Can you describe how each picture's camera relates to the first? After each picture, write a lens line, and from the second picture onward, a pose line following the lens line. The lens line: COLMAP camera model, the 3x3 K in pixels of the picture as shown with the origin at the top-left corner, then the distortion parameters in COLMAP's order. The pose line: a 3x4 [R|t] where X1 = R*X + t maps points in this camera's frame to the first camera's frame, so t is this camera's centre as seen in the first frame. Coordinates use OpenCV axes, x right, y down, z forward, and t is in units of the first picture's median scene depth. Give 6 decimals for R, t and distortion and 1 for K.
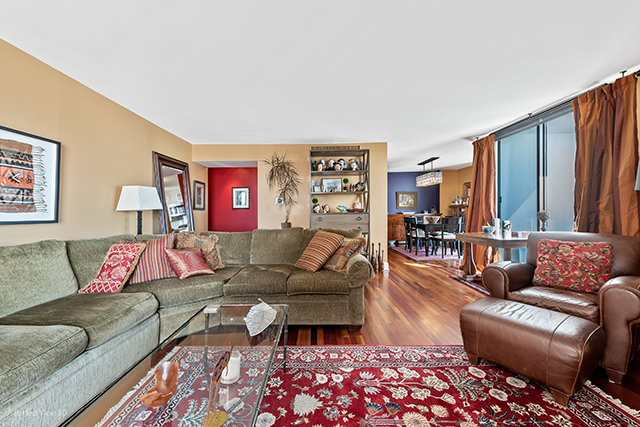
lens RADIAL K [[258.0, 0, 313.8], [0, 258.0, 209.7], [0, 0, 1]] dist [0.000566, 0.000061]
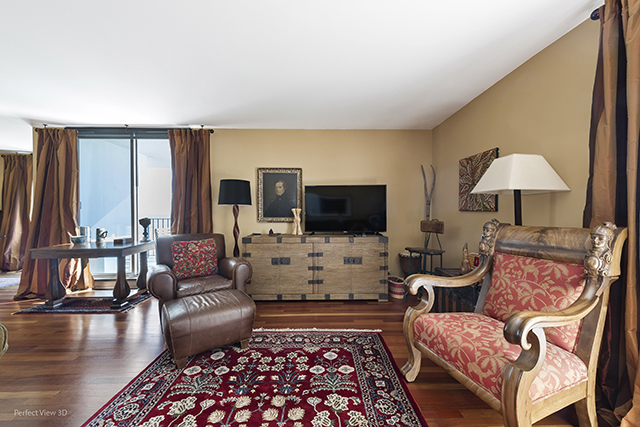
lens RADIAL K [[250.3, 0, 320.0], [0, 250.3, 213.5], [0, 0, 1]] dist [0.000799, 0.000236]
pose [[-0.019451, 0.004451, 0.999801, -0.371310], [0.000445, 0.999990, -0.004443, -0.013666], [-0.999811, 0.000359, -0.019453, 0.439139]]
